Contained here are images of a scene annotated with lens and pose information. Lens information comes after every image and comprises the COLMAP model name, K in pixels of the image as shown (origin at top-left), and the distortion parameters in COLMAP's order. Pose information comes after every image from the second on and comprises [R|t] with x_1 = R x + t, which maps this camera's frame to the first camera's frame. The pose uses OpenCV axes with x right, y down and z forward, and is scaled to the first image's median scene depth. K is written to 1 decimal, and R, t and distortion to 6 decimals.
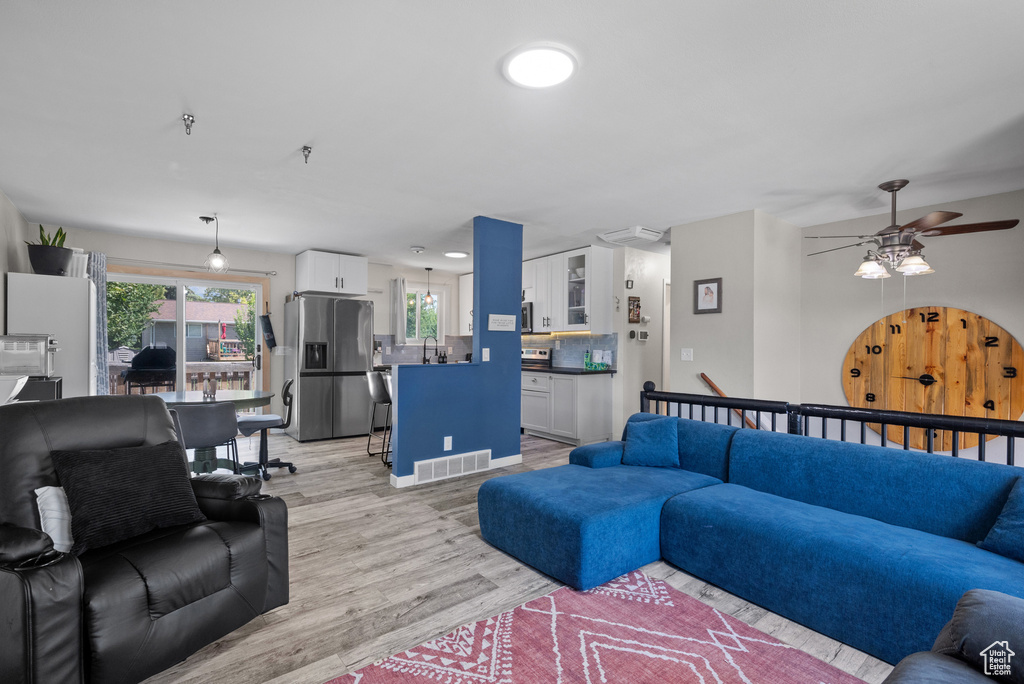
lens RADIAL K [[472.3, 0, 518.5], [0, 472.3, 349.6], [0, 0, 1]] dist [0.000540, 0.000216]
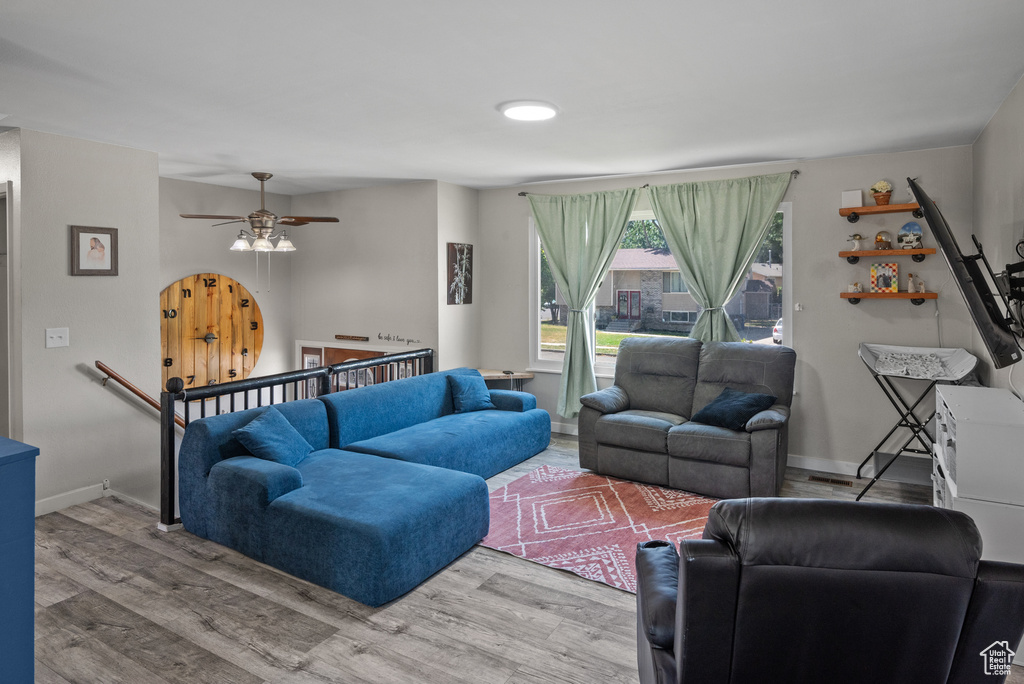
lens RADIAL K [[598.6, 0, 514.2], [0, 598.6, 279.4], [0, 0, 1]] dist [-0.000436, -0.000233]
pose [[-0.346379, -0.005617, 0.938078, -0.743168], [0.005532, 0.999952, 0.008030, -0.085096], [-0.938078, 0.007971, -0.346332, 0.823588]]
